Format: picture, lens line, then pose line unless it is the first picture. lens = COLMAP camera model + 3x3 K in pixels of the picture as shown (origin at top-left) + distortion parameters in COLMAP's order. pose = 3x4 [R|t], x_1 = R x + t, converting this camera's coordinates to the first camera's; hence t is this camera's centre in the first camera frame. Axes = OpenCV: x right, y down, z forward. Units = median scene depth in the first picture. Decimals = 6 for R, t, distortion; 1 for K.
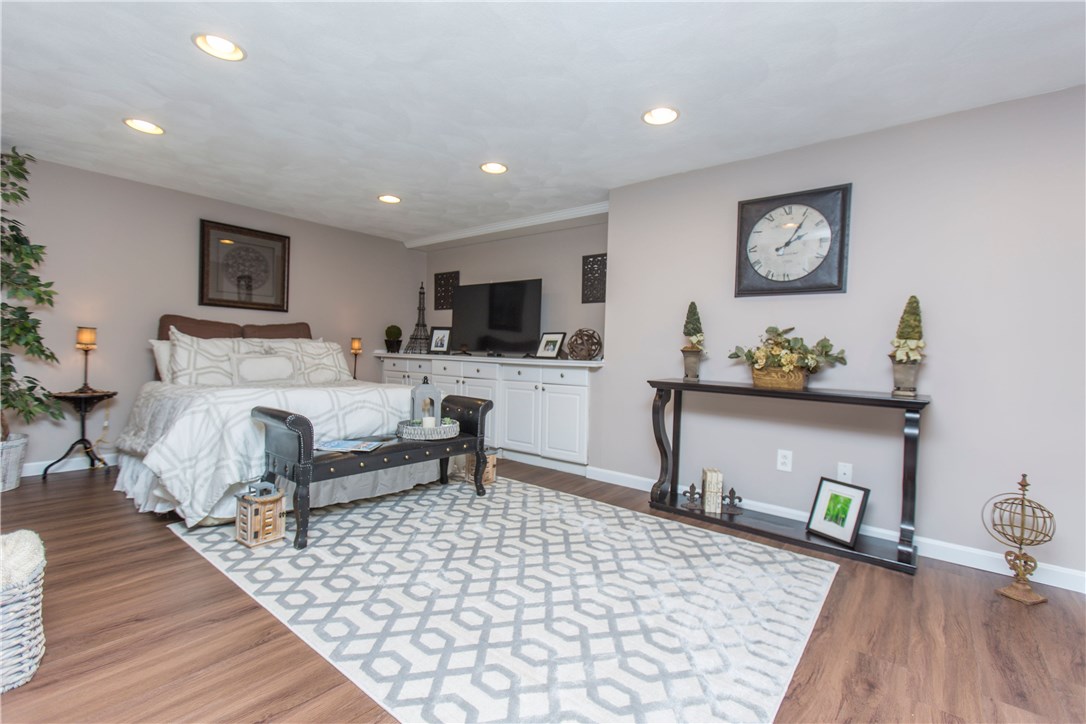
lens RADIAL K [[482.6, 0, 536.7], [0, 482.6, 356.6], [0, 0, 1]] dist [0.005813, -0.001927]
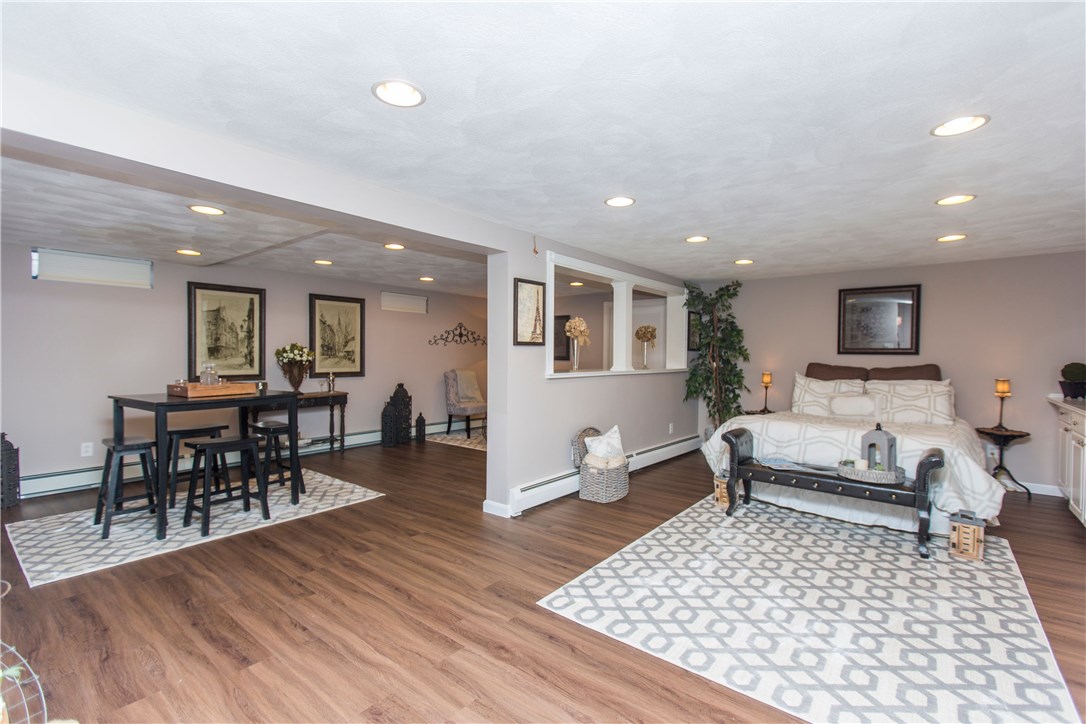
lens RADIAL K [[482.6, 0, 539.8], [0, 482.6, 356.6], [0, 0, 1]] dist [0.005813, -0.001927]
pose [[-0.005381, -0.029335, -0.999555, 0.841249], [-0.020892, 0.999355, -0.029217, -0.058796], [0.999767, 0.020725, -0.005991, 0.254497]]
